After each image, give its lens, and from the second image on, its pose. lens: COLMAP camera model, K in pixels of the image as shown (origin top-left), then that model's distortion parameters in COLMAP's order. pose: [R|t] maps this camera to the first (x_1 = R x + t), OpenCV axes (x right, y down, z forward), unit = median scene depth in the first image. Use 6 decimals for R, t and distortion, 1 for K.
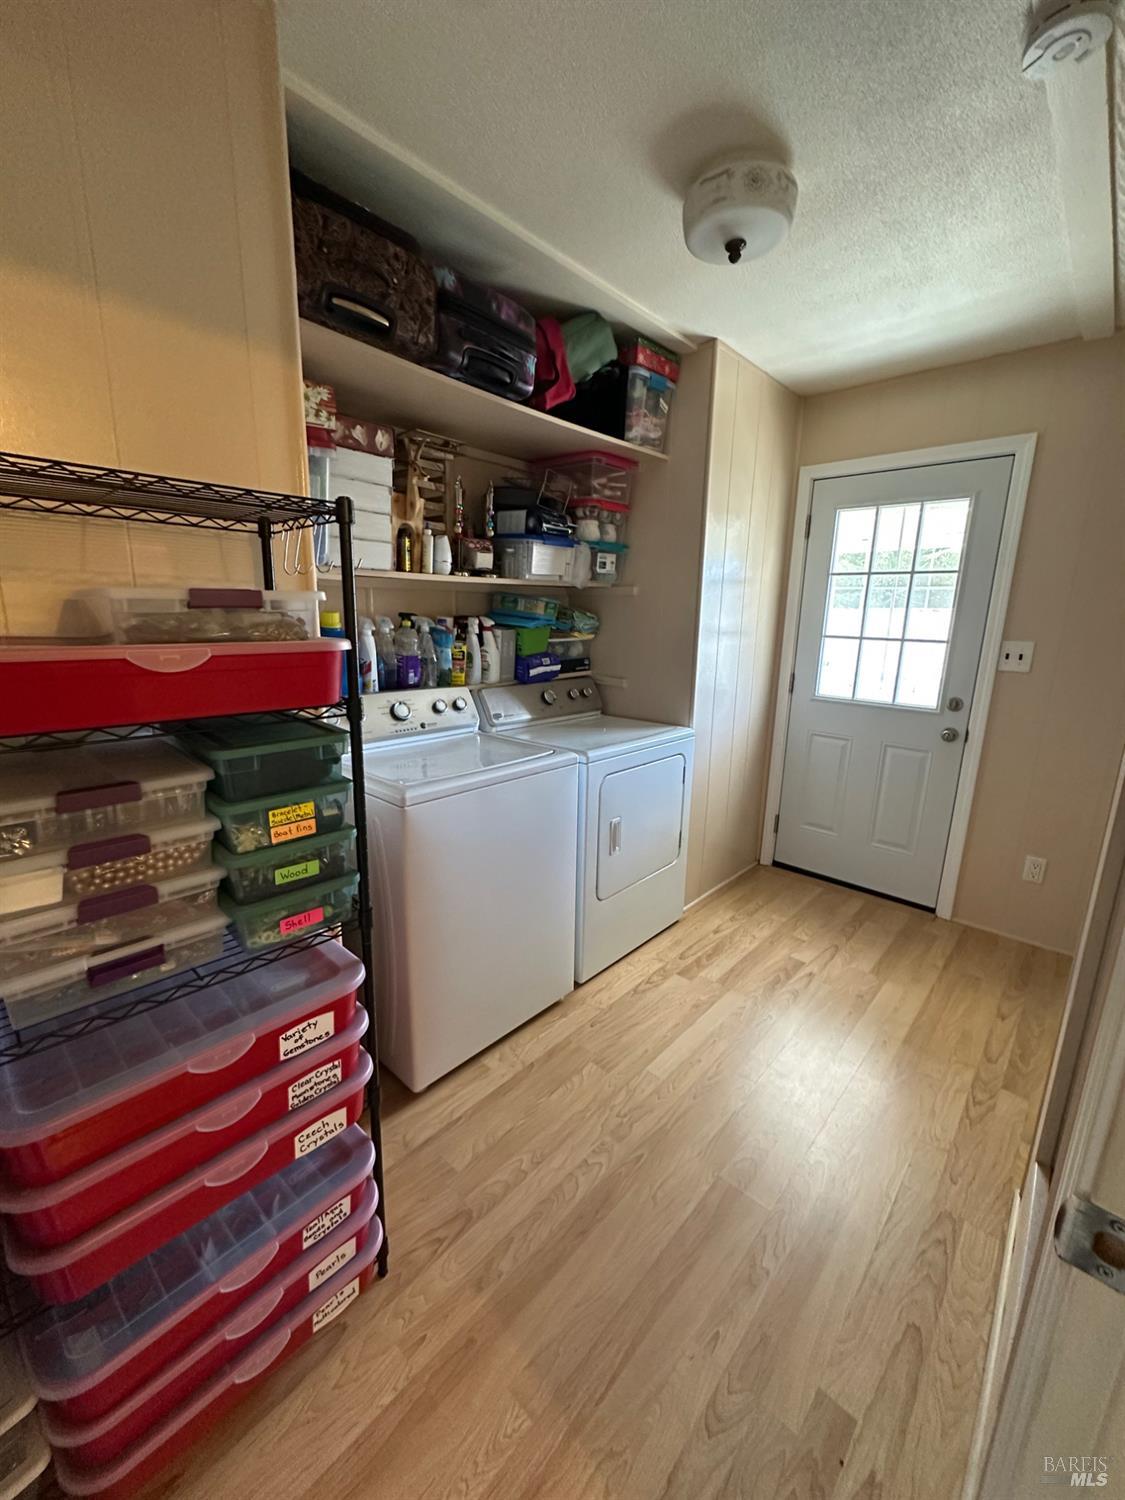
lens RADIAL K [[599.5, 0, 560.8], [0, 599.5, 747.3], [0, 0, 1]] dist [-0.002457, 0.000681]
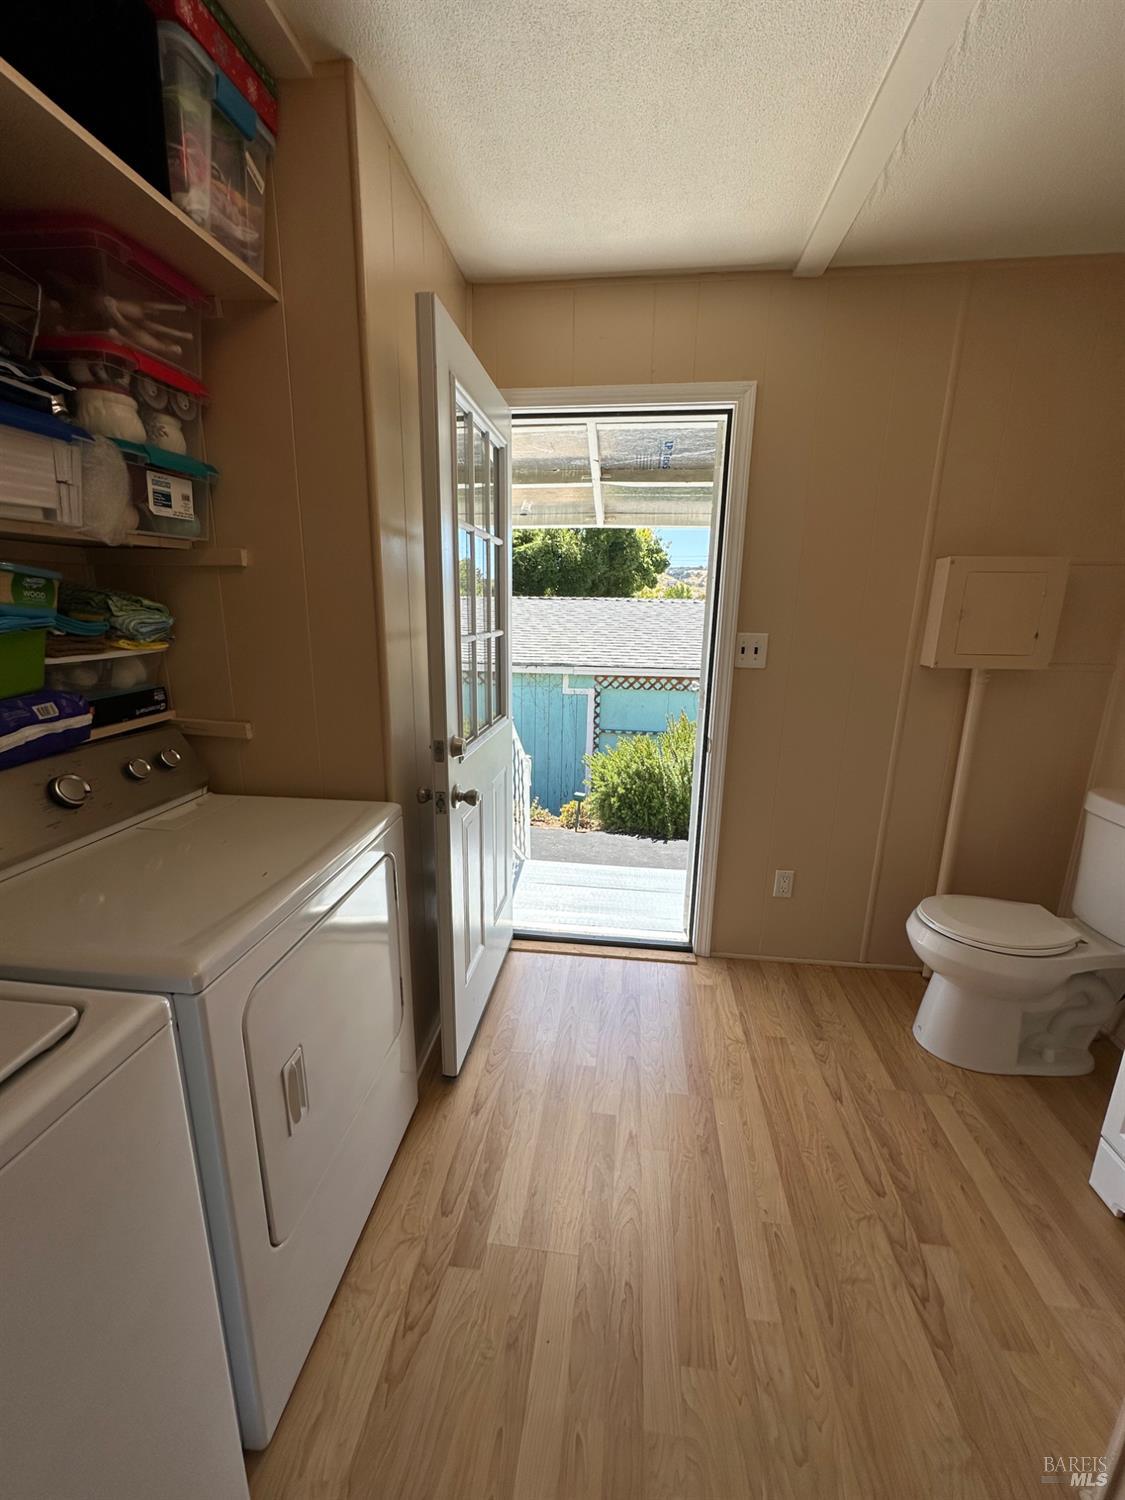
lens RADIAL K [[599.5, 0, 560.6], [0, 599.5, 750.5], [0, 0, 1]] dist [-0.002457, 0.000681]
pose [[0.812849, -0.141514, 0.565022, 0.029734], [0.130652, 0.989617, 0.059900, -0.093361], [-0.567632, 0.025132, 0.822898, 0.436686]]
